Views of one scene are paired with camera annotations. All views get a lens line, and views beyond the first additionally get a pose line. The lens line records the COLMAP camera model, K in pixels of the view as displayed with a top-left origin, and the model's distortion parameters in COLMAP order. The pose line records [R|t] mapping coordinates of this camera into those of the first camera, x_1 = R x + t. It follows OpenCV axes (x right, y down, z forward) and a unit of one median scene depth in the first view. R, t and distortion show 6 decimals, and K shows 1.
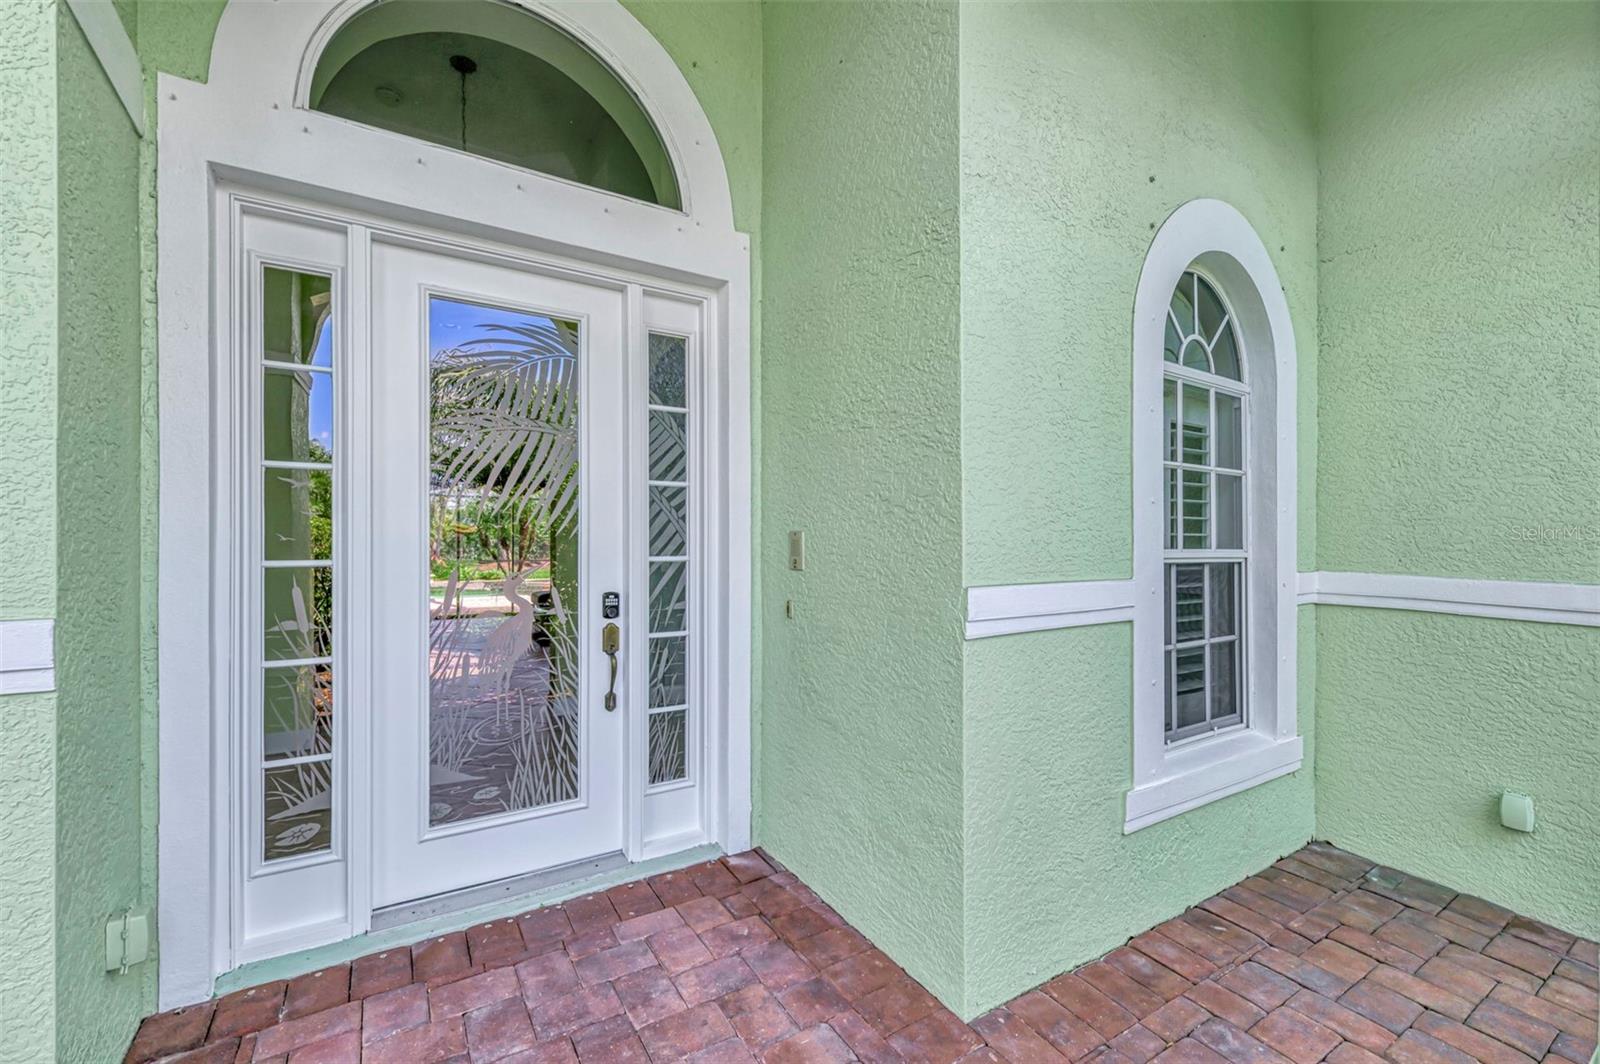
lens RADIAL K [[620.9, 0, 803.0], [0, 620.9, 544.4], [0, 0, 1]] dist [-0.000527, -0.000066]
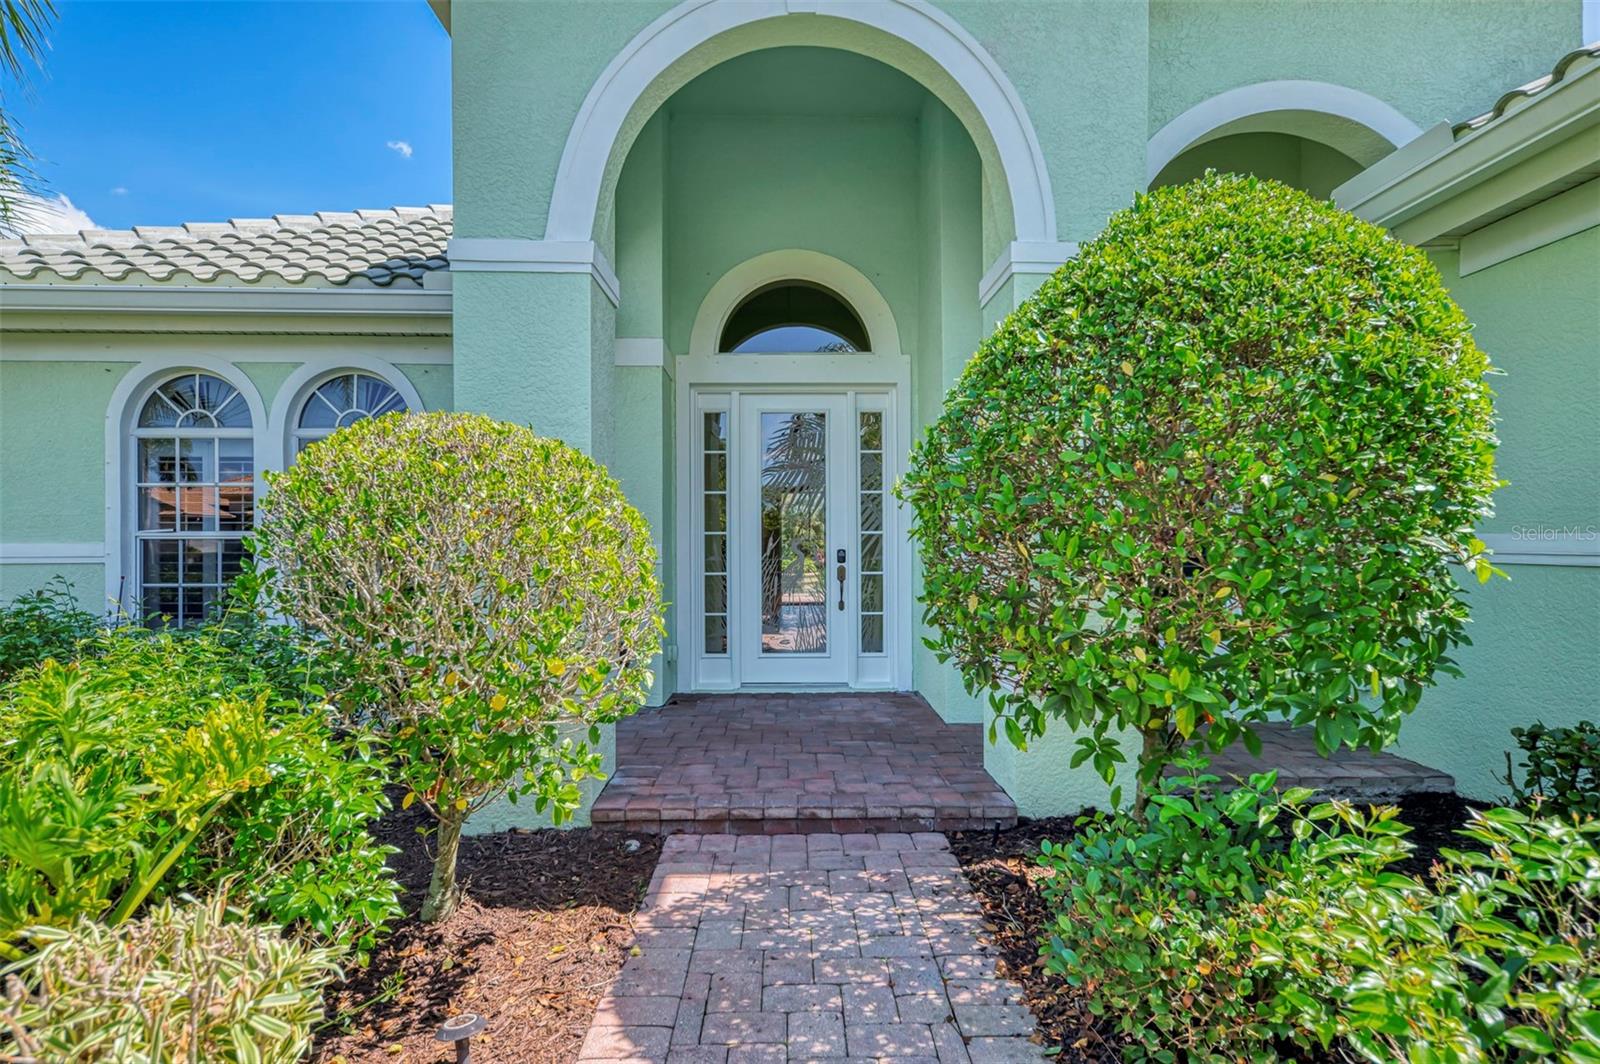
lens RADIAL K [[916.2, 0, 800.0], [0, 916.2, 532.0], [0, 0, 1]] dist [0.000589, 0.000025]
pose [[0.839747, -0.006351, -0.542940, 1.142005], [0.004309, 0.999978, -0.005033, 0.036111], [0.542960, 0.001886, 0.839756, -1.482633]]
